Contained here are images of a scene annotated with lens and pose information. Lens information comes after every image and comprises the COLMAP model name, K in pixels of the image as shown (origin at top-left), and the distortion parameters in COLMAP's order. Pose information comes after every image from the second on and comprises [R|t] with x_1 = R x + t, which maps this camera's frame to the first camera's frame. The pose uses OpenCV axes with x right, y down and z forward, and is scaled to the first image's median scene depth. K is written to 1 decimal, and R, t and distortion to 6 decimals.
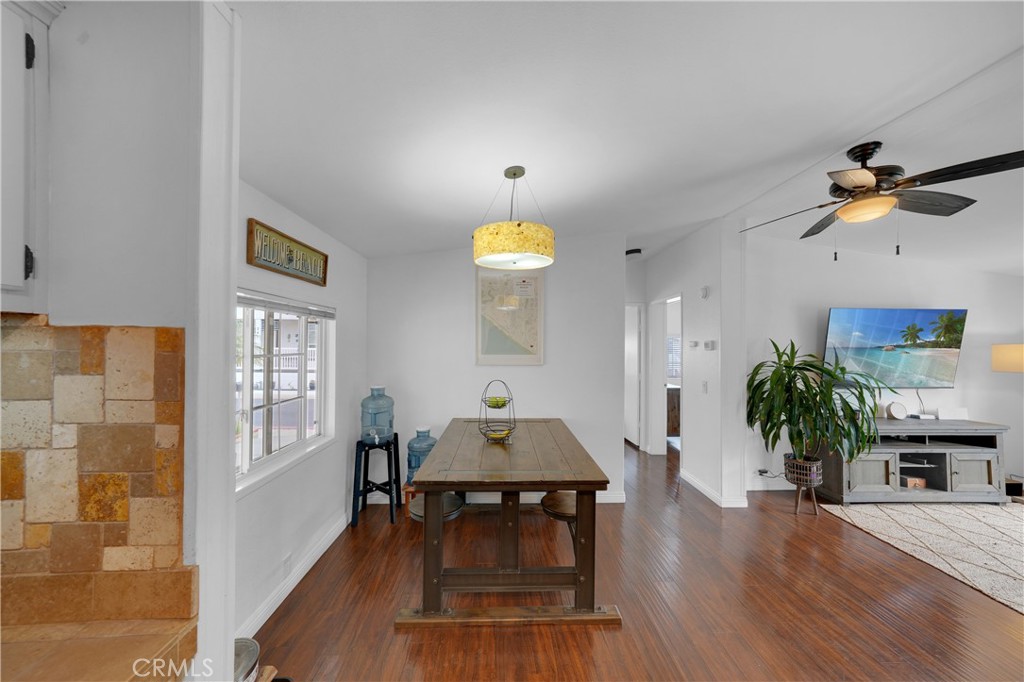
lens RADIAL K [[369.1, 0, 515.3], [0, 369.1, 342.3], [0, 0, 1]] dist [-0.000764, 0.010854]
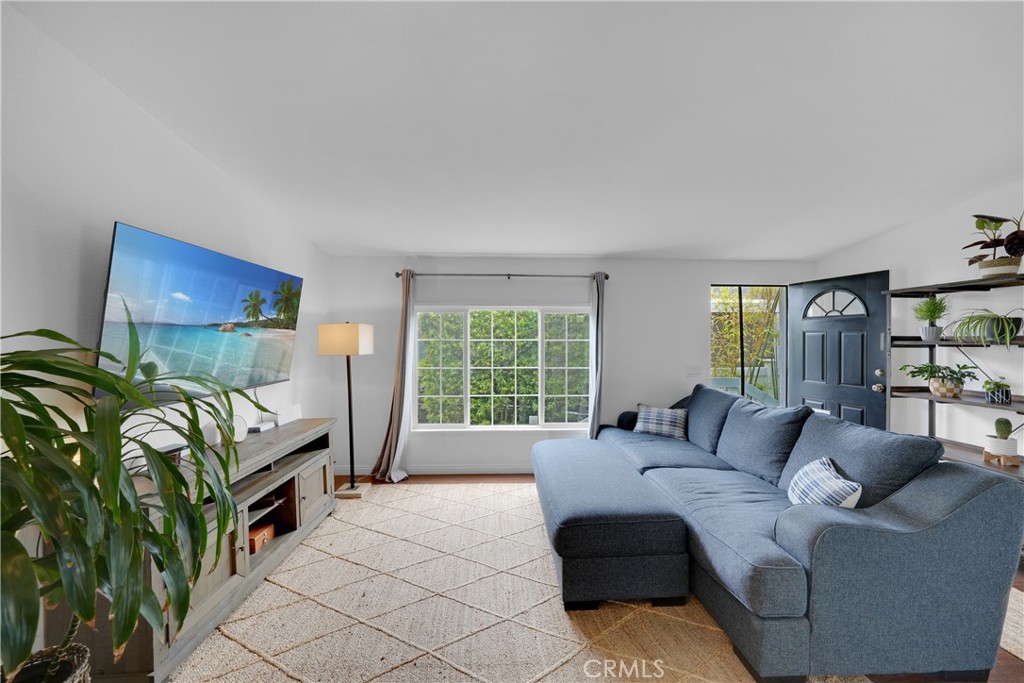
lens RADIAL K [[350.1, 0, 512.0], [0, 350.1, 341.5], [0, 0, 1]] dist [-0.026477, 0.006063]
pose [[0.010724, -0.006315, 0.999923, 0.487458], [-0.006689, 0.999957, 0.006387, 0.034168], [-0.999920, -0.006757, 0.010681, 0.572422]]
